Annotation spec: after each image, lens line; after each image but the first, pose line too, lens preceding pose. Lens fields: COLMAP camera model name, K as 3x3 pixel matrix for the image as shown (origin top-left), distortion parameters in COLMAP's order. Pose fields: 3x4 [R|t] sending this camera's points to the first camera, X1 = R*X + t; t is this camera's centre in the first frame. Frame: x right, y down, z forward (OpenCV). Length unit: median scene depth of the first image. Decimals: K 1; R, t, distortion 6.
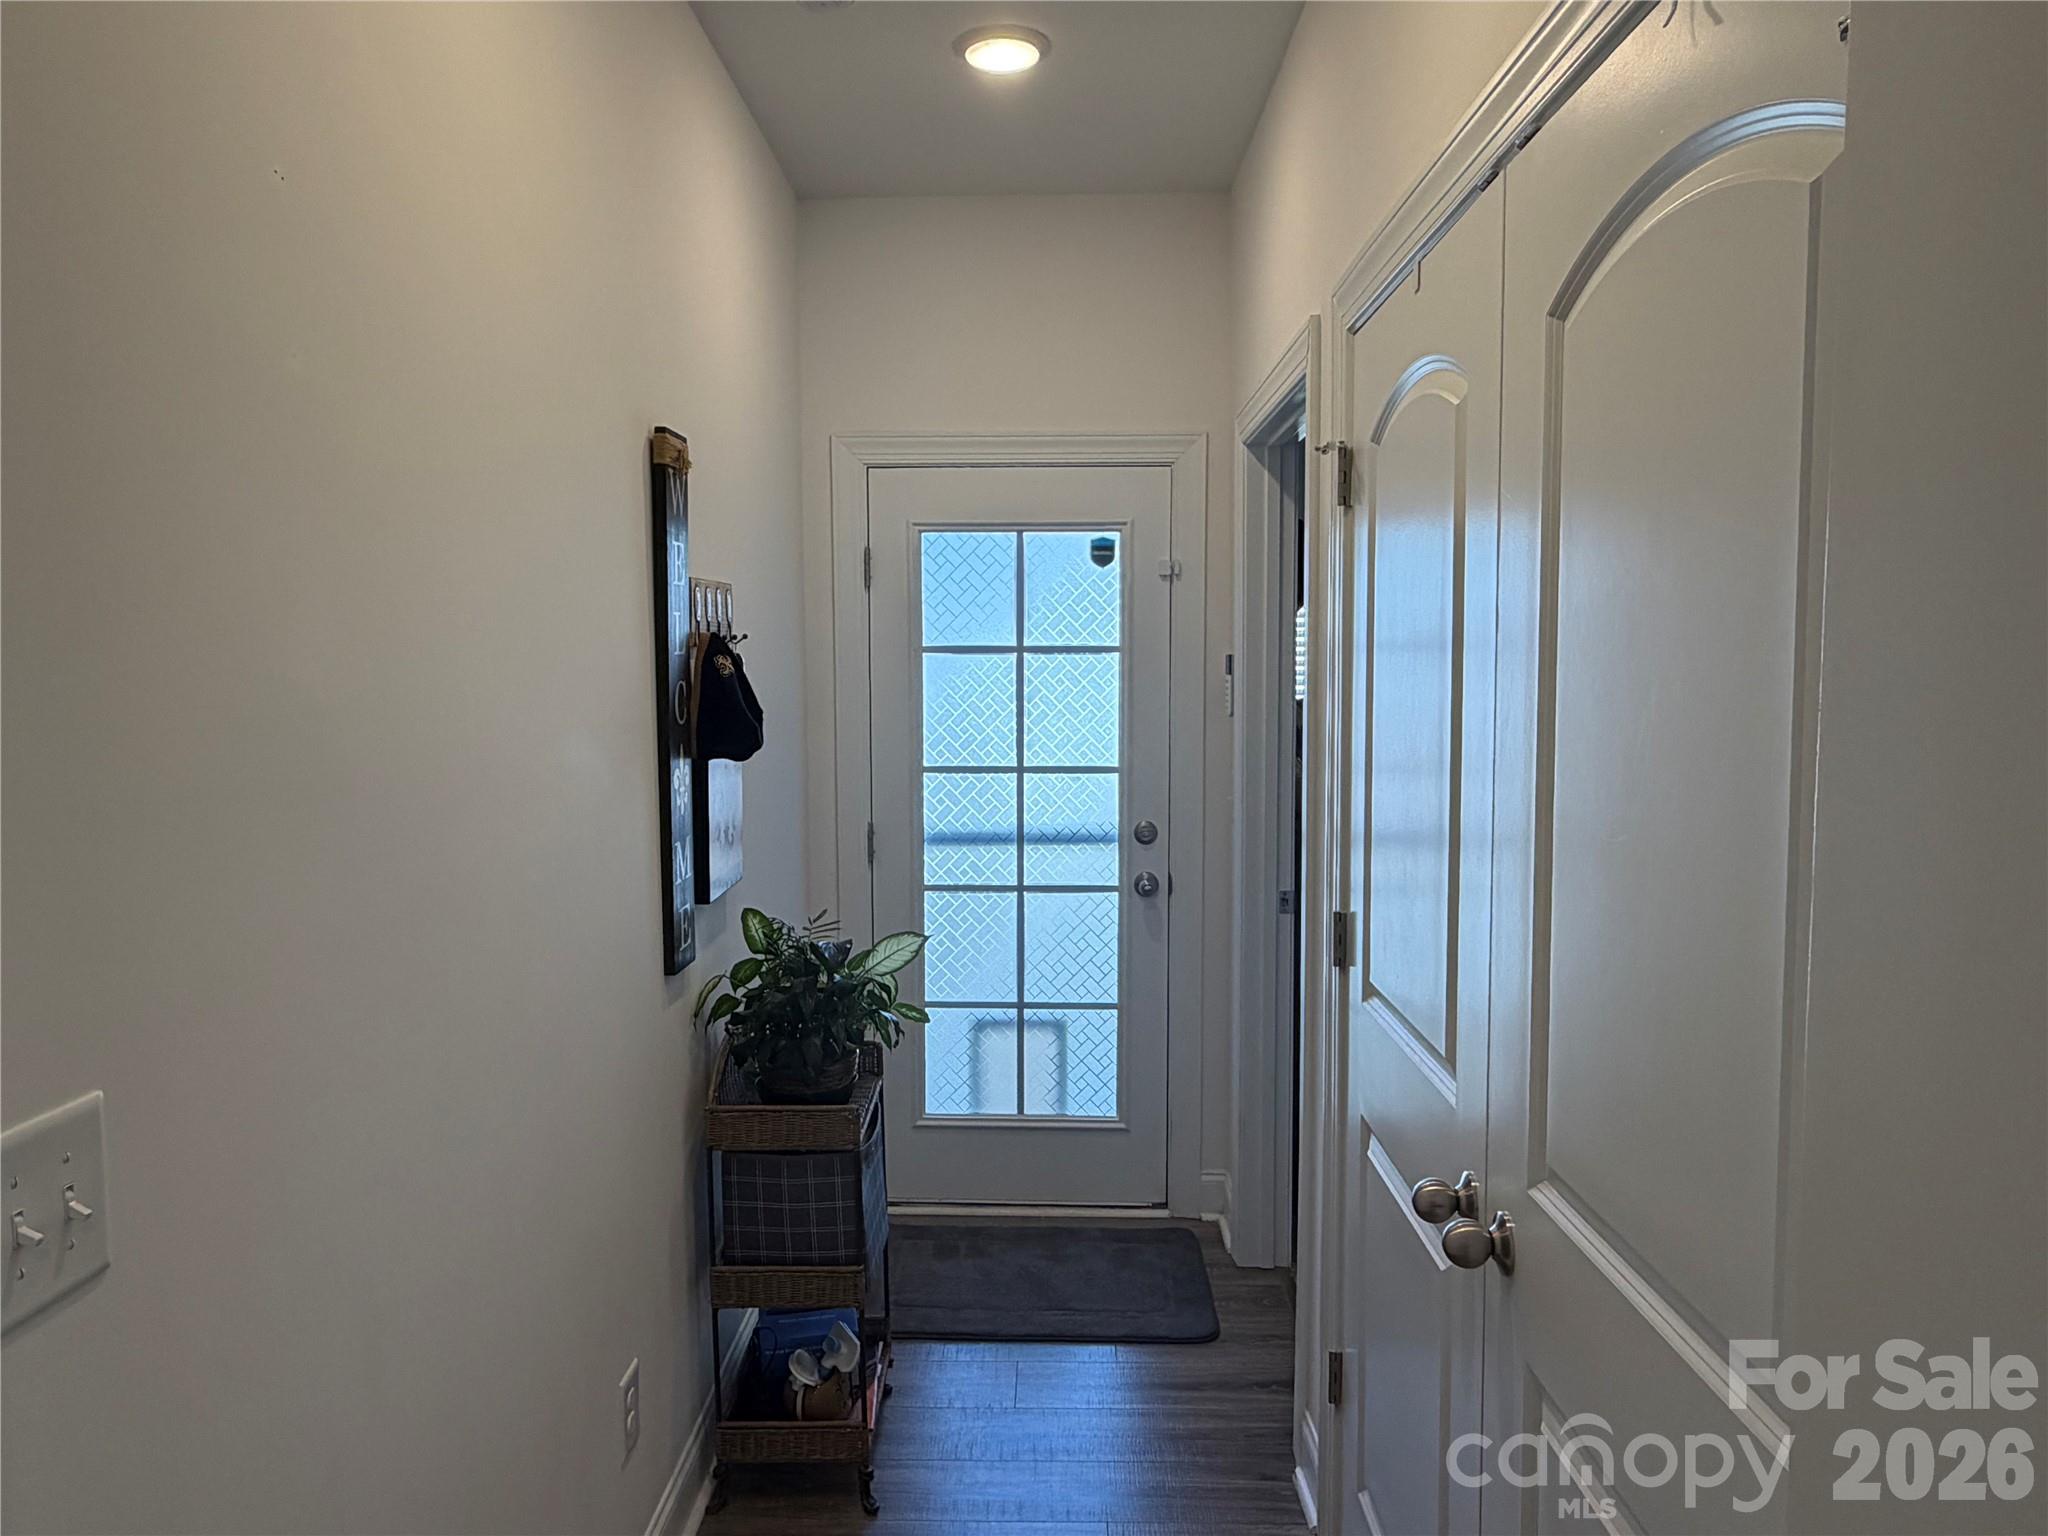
lens RADIAL K [[1403.9, 0, 1024.0], [0, 1403.9, 768.0], [0, 0, 1]] dist [-0.000218, -0.003779]
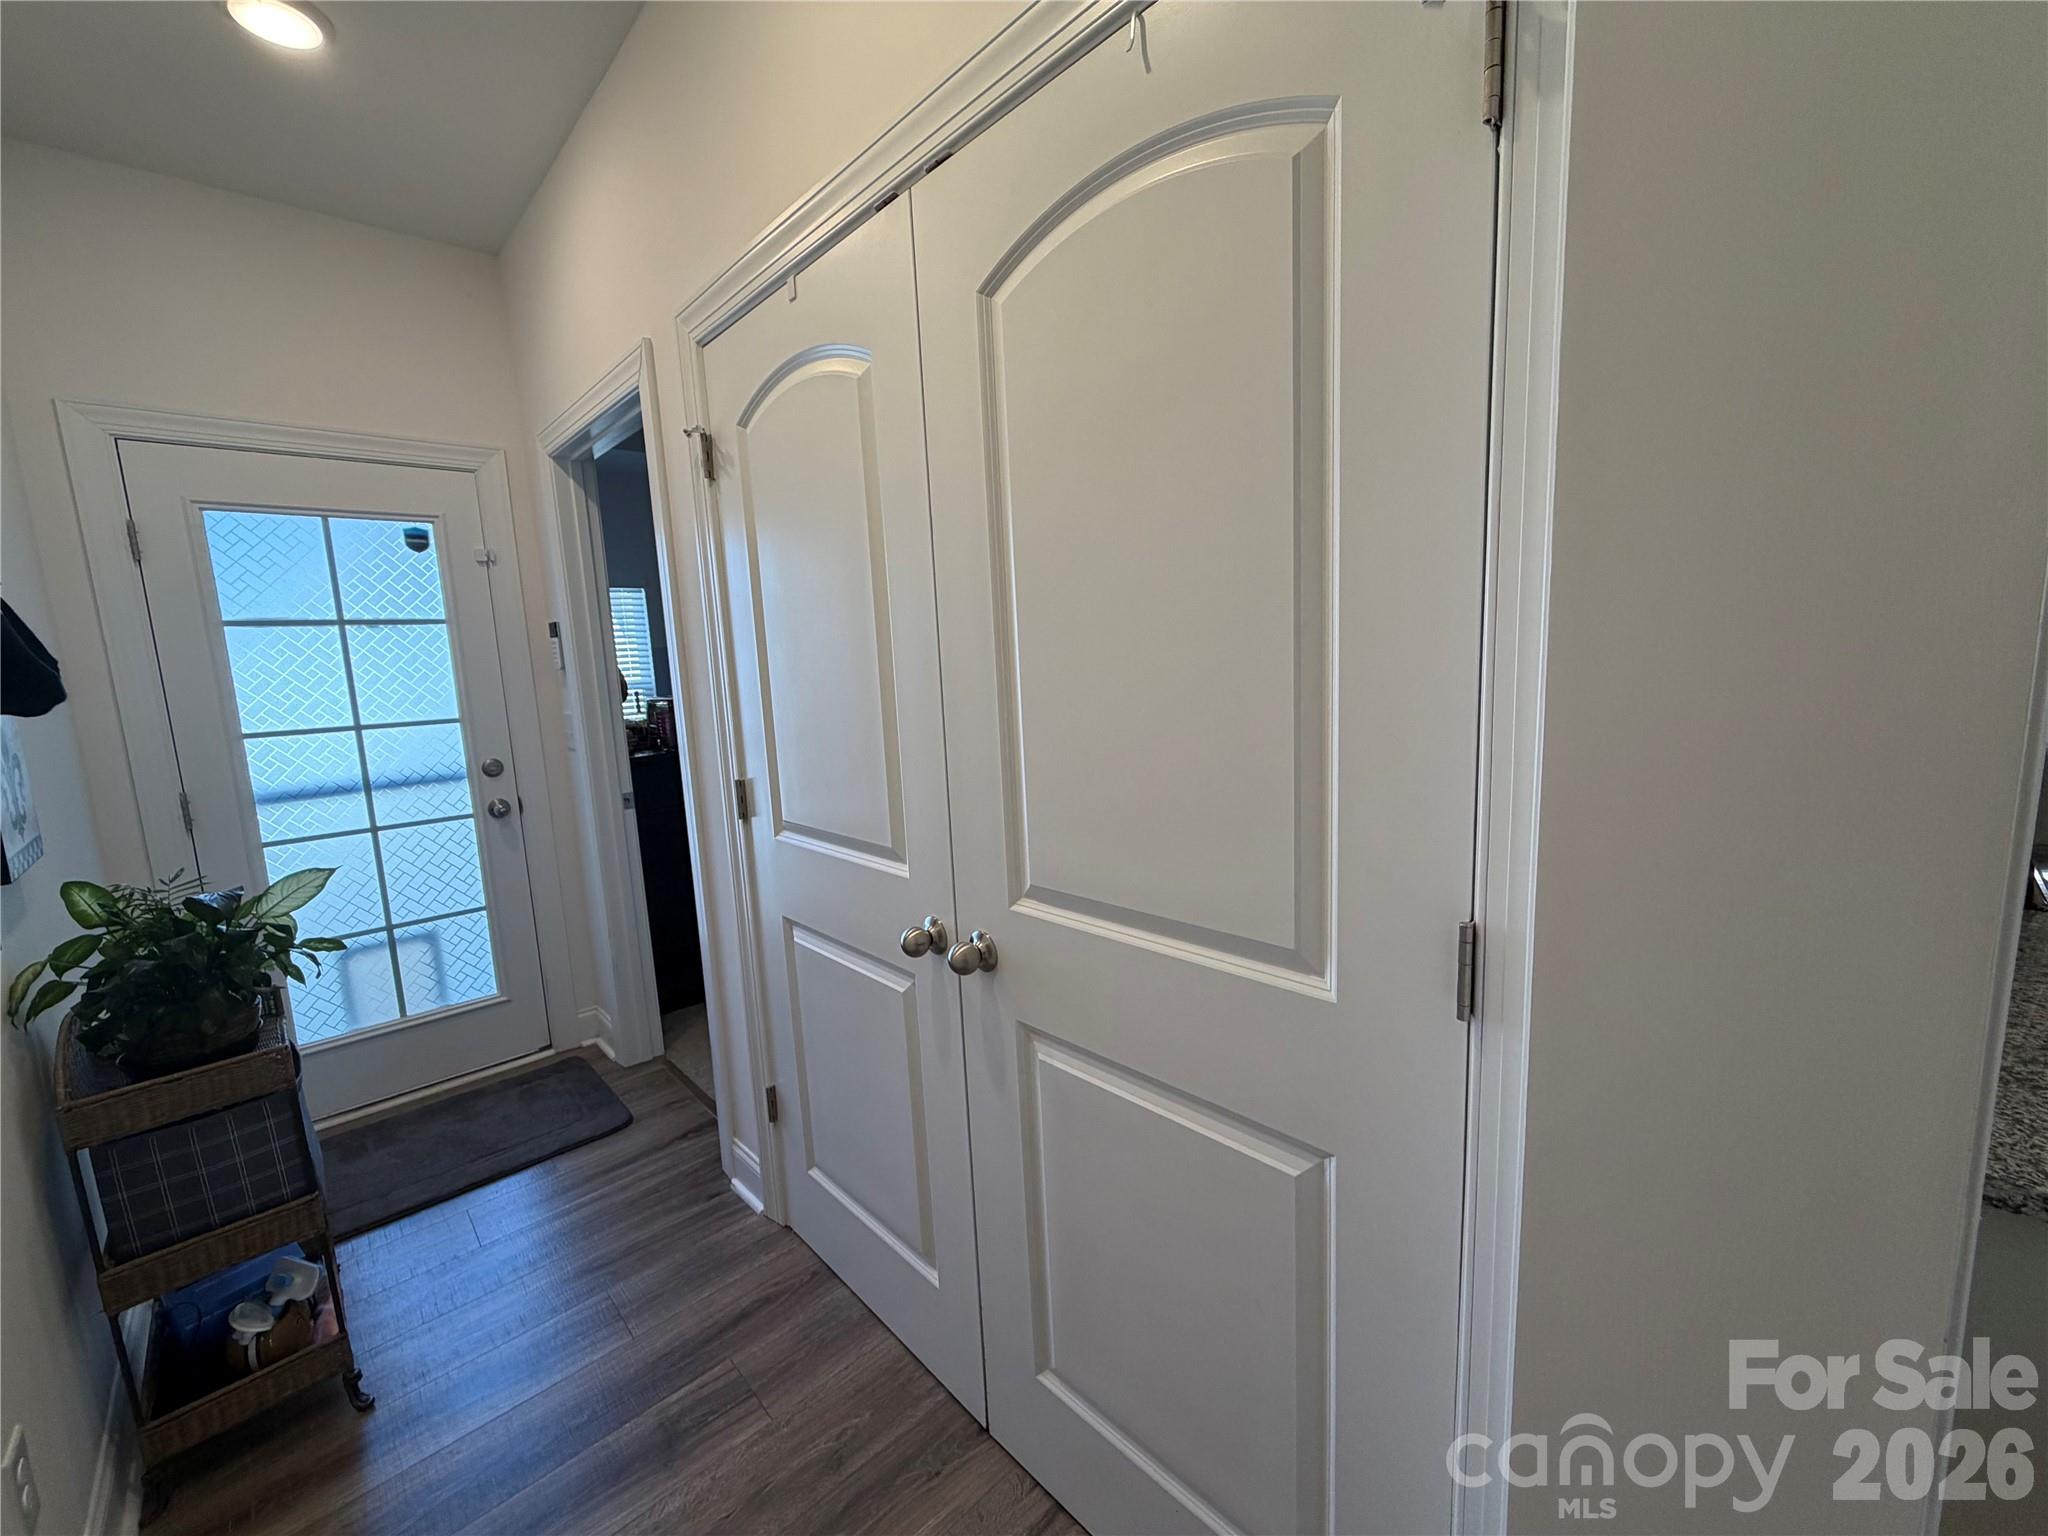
lens RADIAL K [[817.7, 0, 1018.0], [0, 817.7, 766.7], [0, 0, 1]] dist [-0.000949, -0.000177]
pose [[0.714425, -0.128174, 0.687872, -0.088532], [0.098838, 0.991708, 0.082136, 0.034170], [-0.692696, 0.009308, 0.721170, 0.152933]]
